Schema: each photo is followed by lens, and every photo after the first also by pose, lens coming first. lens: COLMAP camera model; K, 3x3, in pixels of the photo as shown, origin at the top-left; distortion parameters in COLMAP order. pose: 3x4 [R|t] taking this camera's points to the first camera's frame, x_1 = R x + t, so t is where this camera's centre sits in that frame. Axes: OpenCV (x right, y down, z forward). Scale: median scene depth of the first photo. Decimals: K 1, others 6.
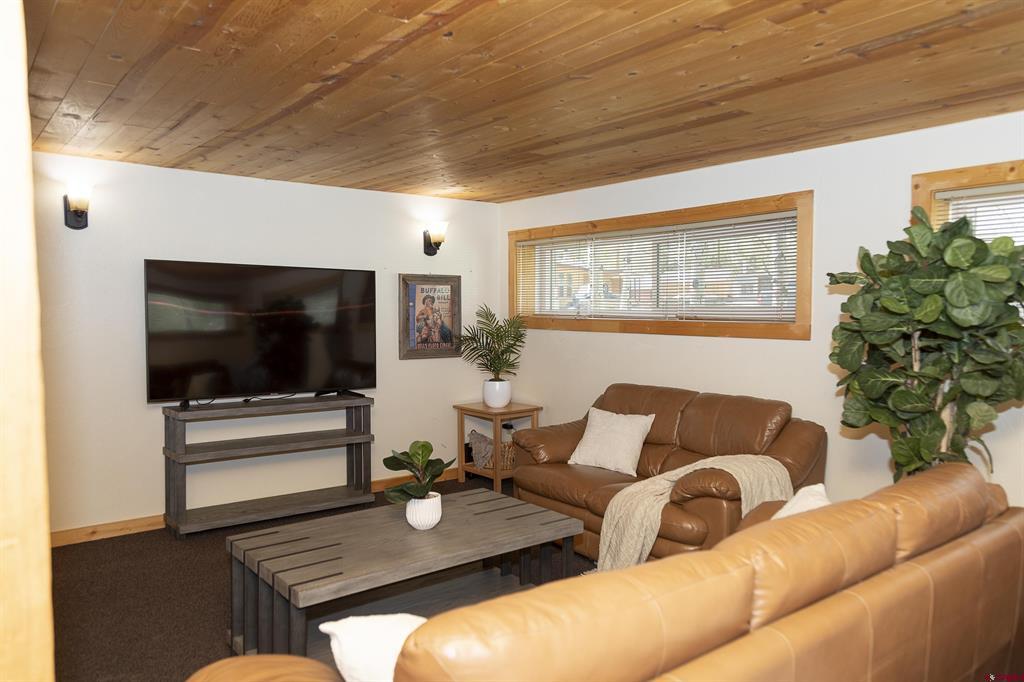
lens RADIAL K [[693.0, 0, 539.2], [0, 693.0, 345.6], [0, 0, 1]] dist [0.021996, 0.001724]
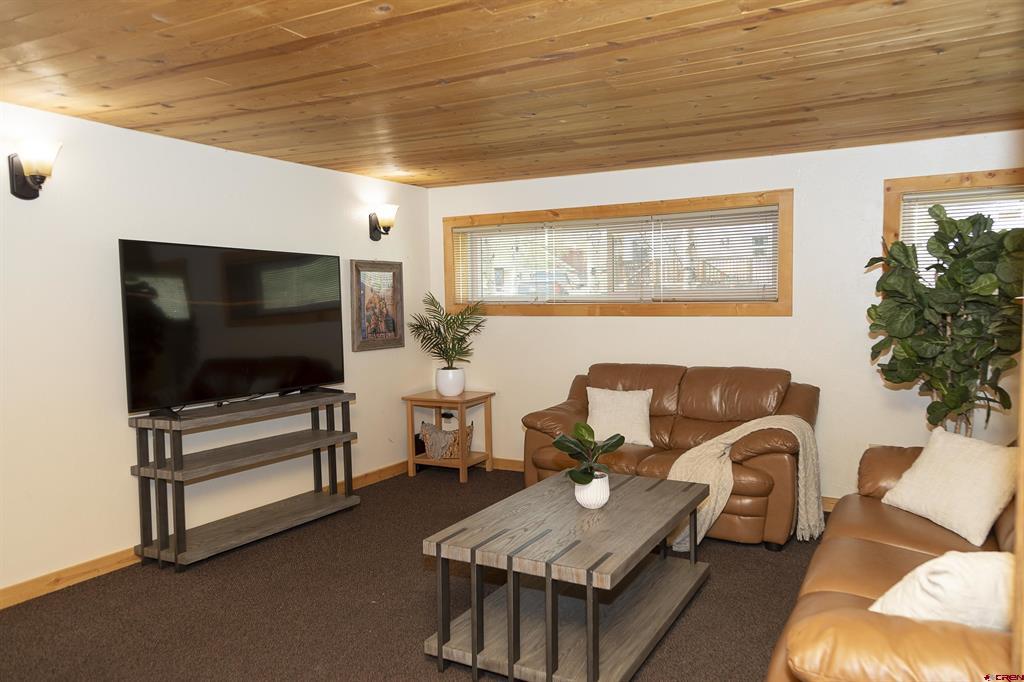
lens RADIAL K [[693.0, 0, 502.9], [0, 693.0, 340.4], [0, 0, 1]] dist [0.021996, 0.001724]
pose [[0.932636, -0.037562, 0.358858, -0.357087], [0.035854, 0.999292, 0.011415, 0.001586], [-0.359033, 0.002220, 0.933322, 0.055843]]
